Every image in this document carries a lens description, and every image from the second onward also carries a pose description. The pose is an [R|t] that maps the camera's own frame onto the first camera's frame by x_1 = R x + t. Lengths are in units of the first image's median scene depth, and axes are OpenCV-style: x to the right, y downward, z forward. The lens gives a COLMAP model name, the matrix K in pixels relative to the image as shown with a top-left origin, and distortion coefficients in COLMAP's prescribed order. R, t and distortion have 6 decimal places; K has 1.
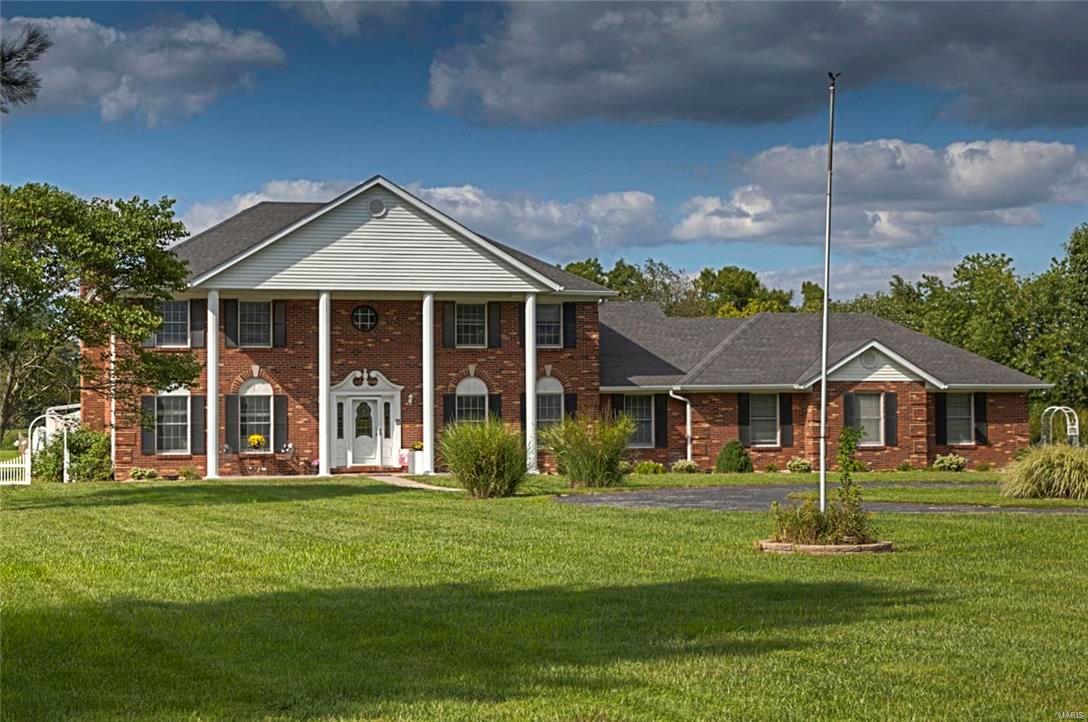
lens RADIAL K [[1947.4, 0, 544.0], [0, 1947.4, 361.0], [0, 0, 1]] dist [0.006084, -0.027815]
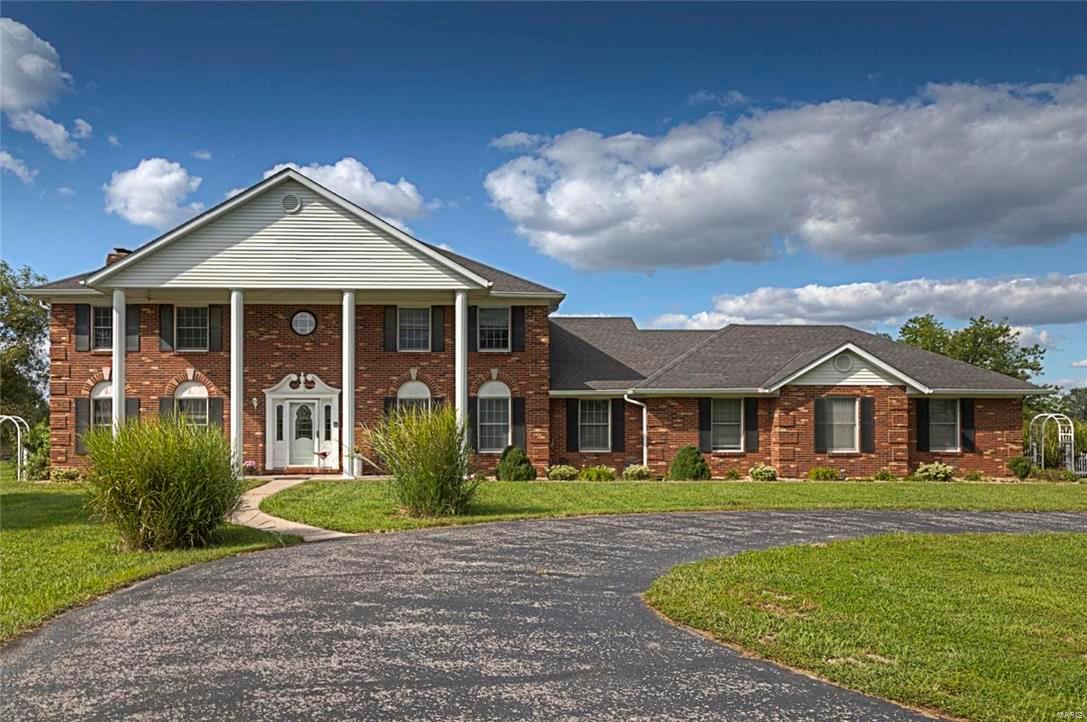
lens RADIAL K [[753.7, 0, 481.8], [0, 753.7, 421.8], [0, 0, 1]] dist [-0.002949, -0.000066]
pose [[0.962673, 0.004138, -0.270634, 0.097867], [0.002401, 0.999713, 0.023825, 0.019456], [0.270655, -0.023586, 0.962387, 0.605341]]
